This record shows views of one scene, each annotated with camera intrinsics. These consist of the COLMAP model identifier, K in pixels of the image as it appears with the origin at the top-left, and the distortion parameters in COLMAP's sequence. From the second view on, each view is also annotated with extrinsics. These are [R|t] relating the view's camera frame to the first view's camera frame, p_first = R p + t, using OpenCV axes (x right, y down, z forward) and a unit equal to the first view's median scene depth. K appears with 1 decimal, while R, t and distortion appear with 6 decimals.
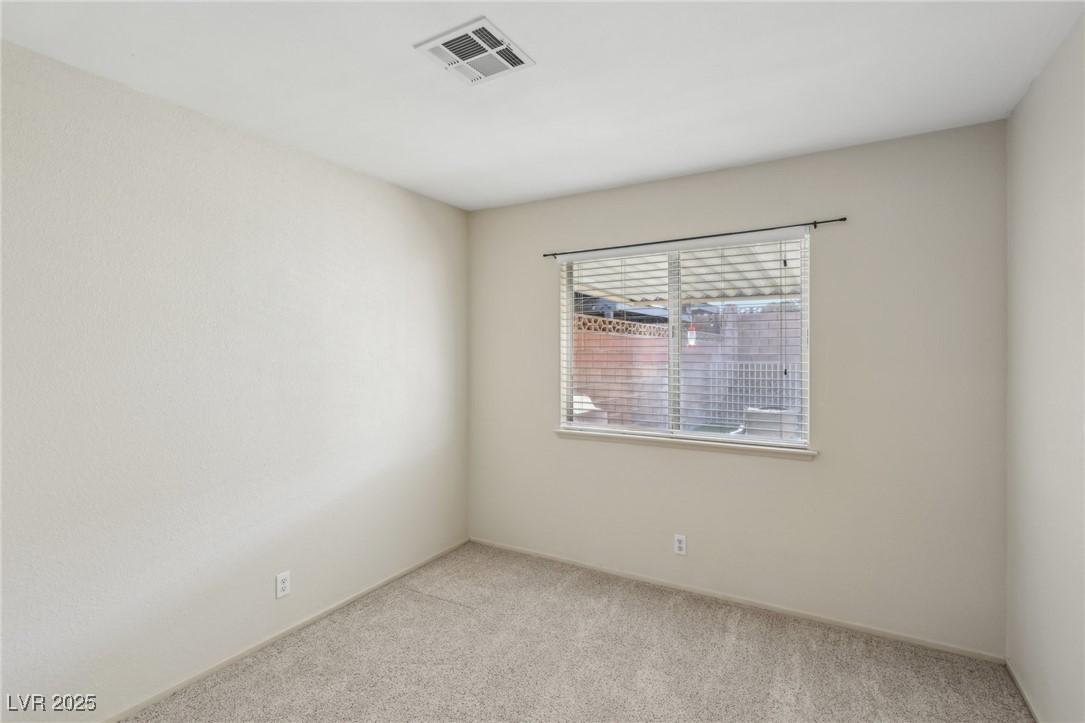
lens RADIAL K [[515.6, 0, 542.6], [0, 515.6, 358.8], [0, 0, 1]] dist [-0.003403, 0.002091]
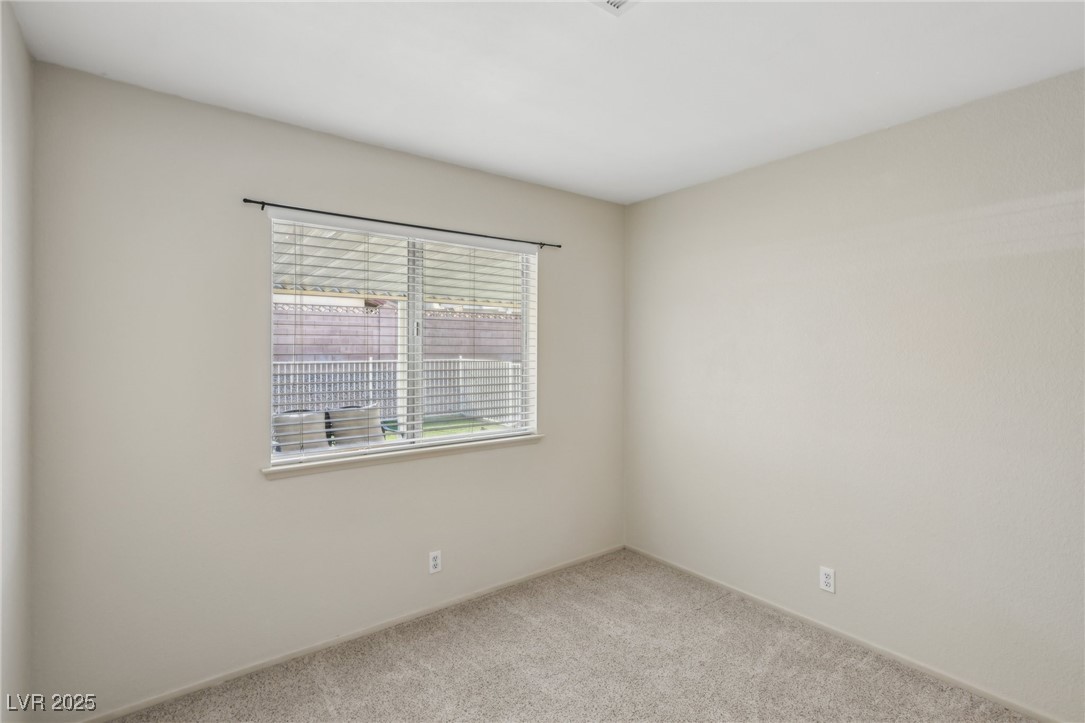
lens RADIAL K [[515.6, 0, 542.6], [0, 515.6, 357.6], [0, 0, 1]] dist [-0.003403, 0.002091]
pose [[0.380818, -0.010153, 0.924594, -0.526066], [0.014459, 0.999883, 0.005024, -0.004354], [-0.924537, 0.011456, 0.380920, 0.492168]]
